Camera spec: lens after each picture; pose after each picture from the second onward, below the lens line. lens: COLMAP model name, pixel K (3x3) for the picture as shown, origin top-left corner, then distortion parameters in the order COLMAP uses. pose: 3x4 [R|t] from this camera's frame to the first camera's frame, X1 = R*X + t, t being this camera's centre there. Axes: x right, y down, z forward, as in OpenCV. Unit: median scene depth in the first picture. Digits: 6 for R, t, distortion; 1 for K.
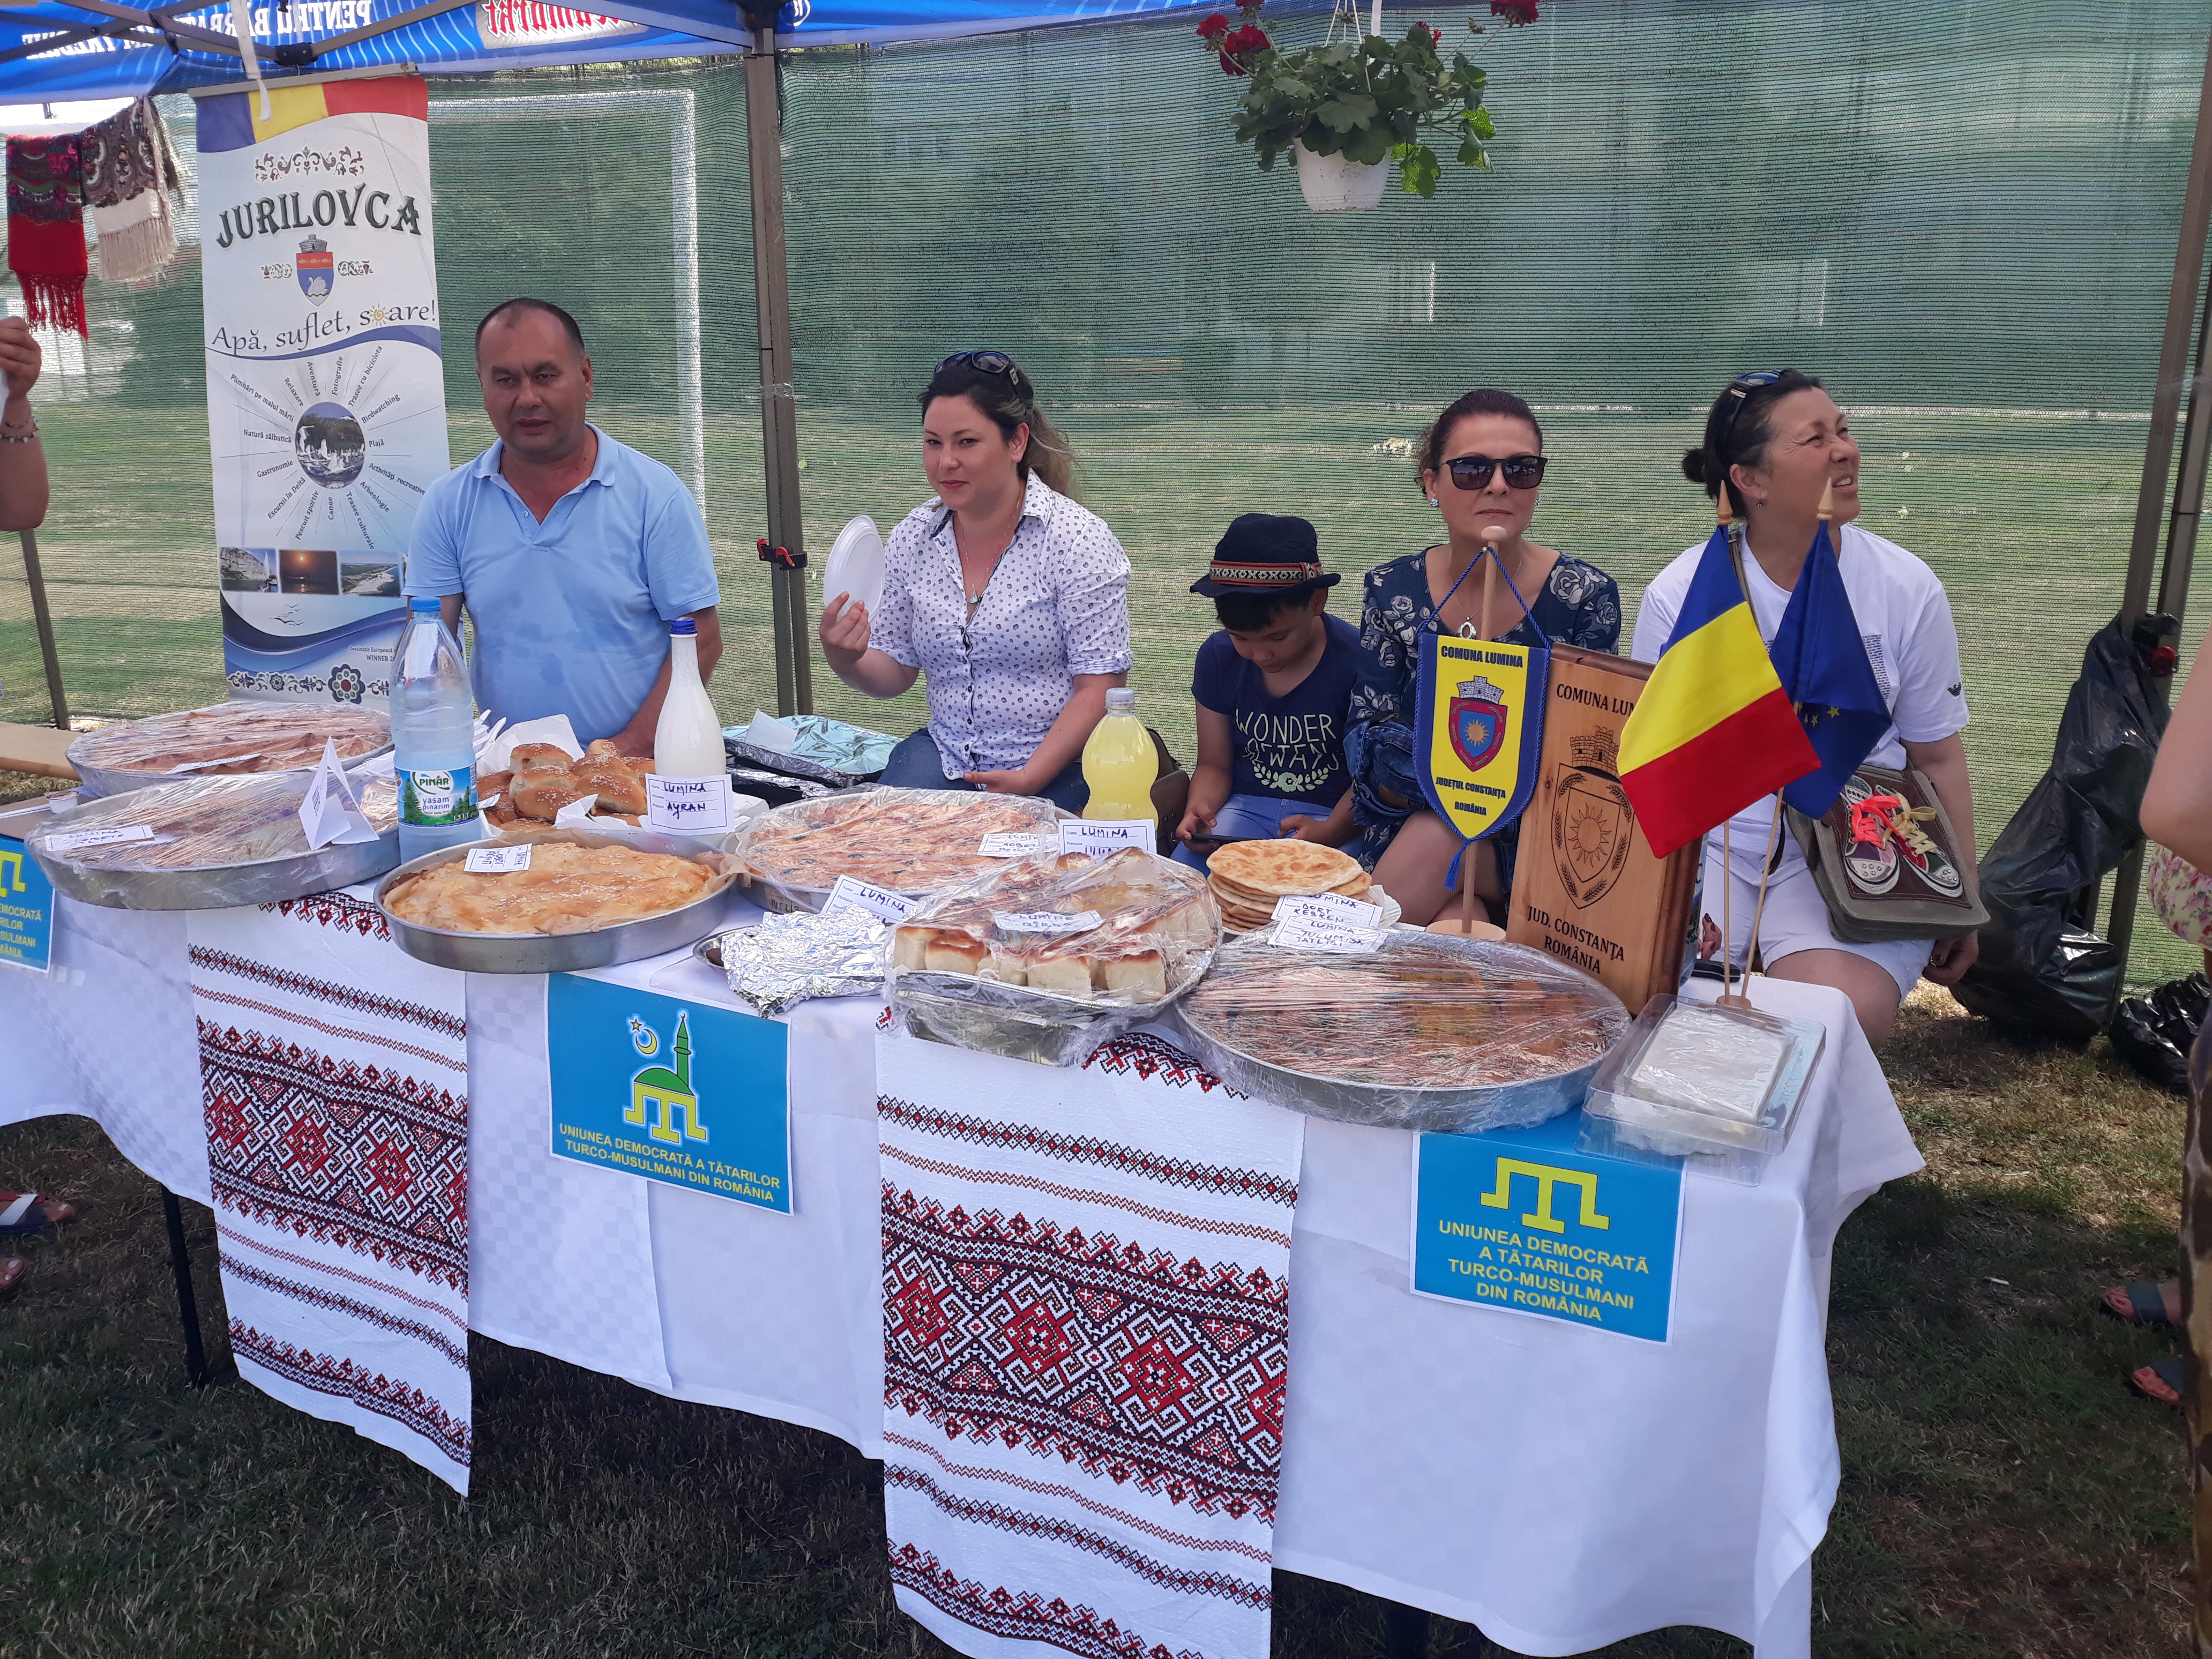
lens RADIAL K [[1725.3, 0, 1106.0], [0, 1725.3, 829.5], [0, 0, 1]] dist [0.067699, -0.002833]
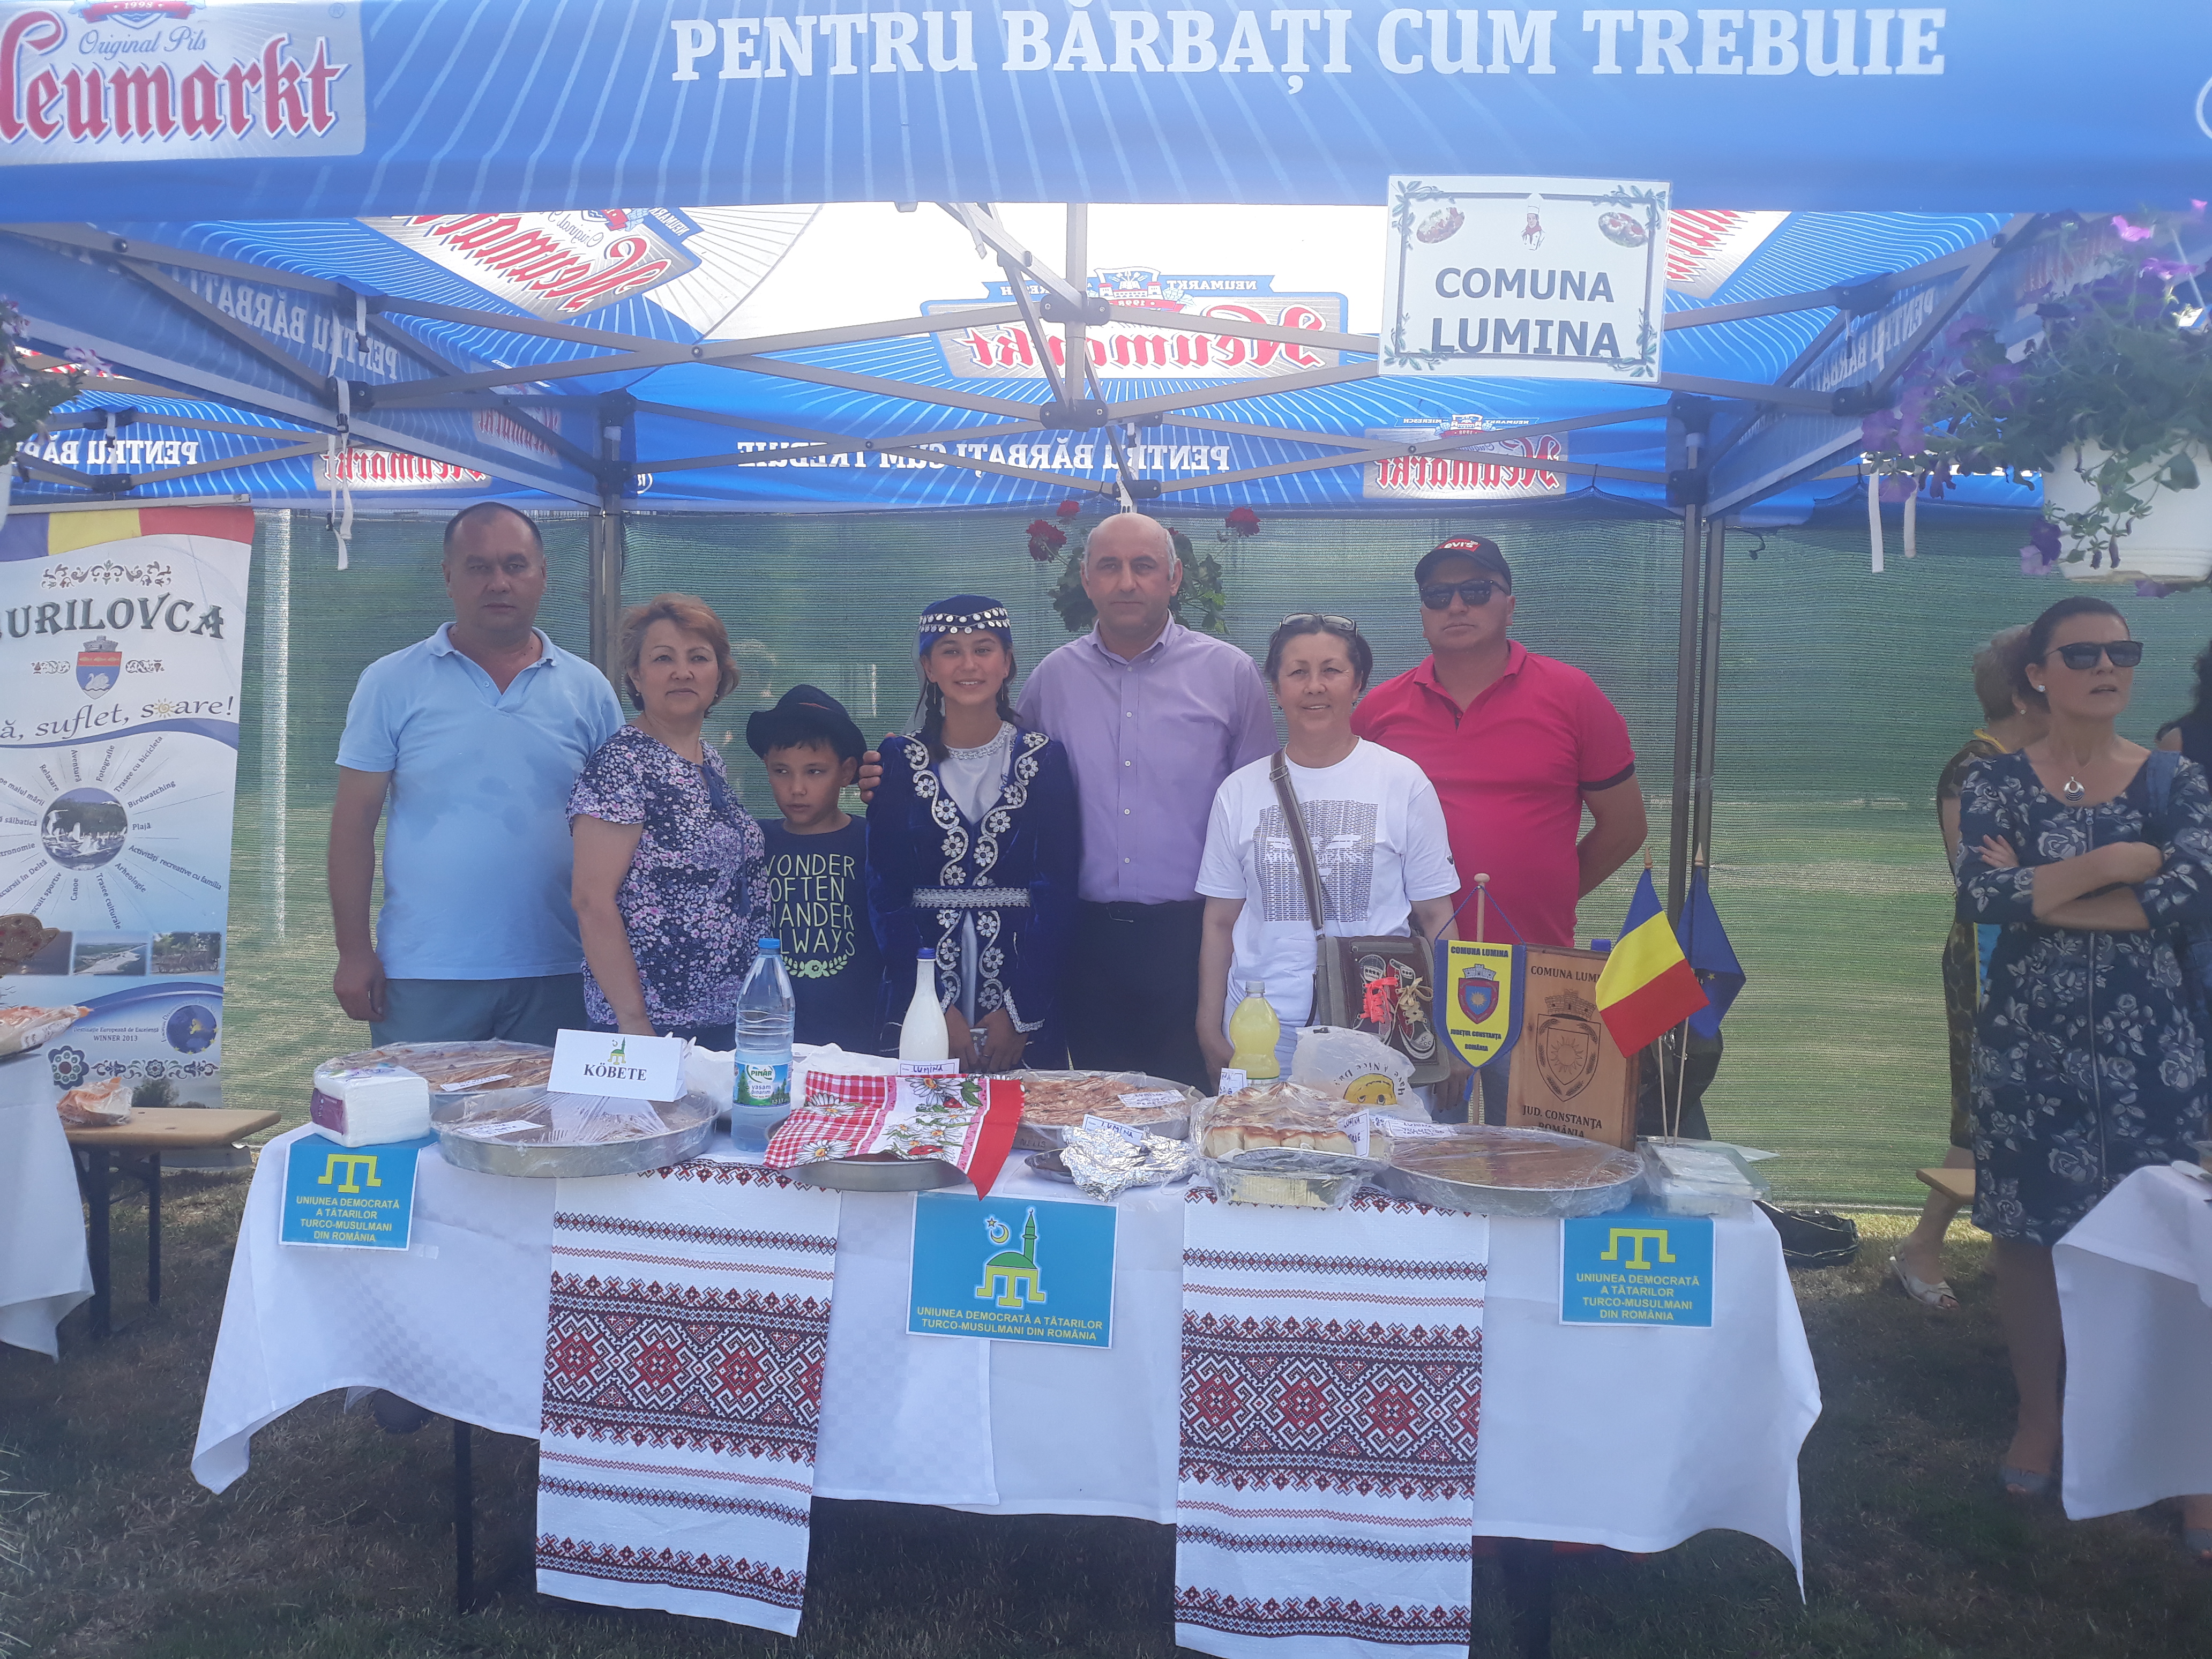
lens RADIAL K [[1729.1, 0, 1106.0], [0, 1729.1, 829.5], [0, 0, 1]] dist [0.104186, -0.156780]
pose [[0.947369, -0.005342, 0.320099, -0.558064], [0.072032, 0.977780, -0.196868, 0.073495], [-0.311935, 0.209564, 0.926704, -0.377095]]
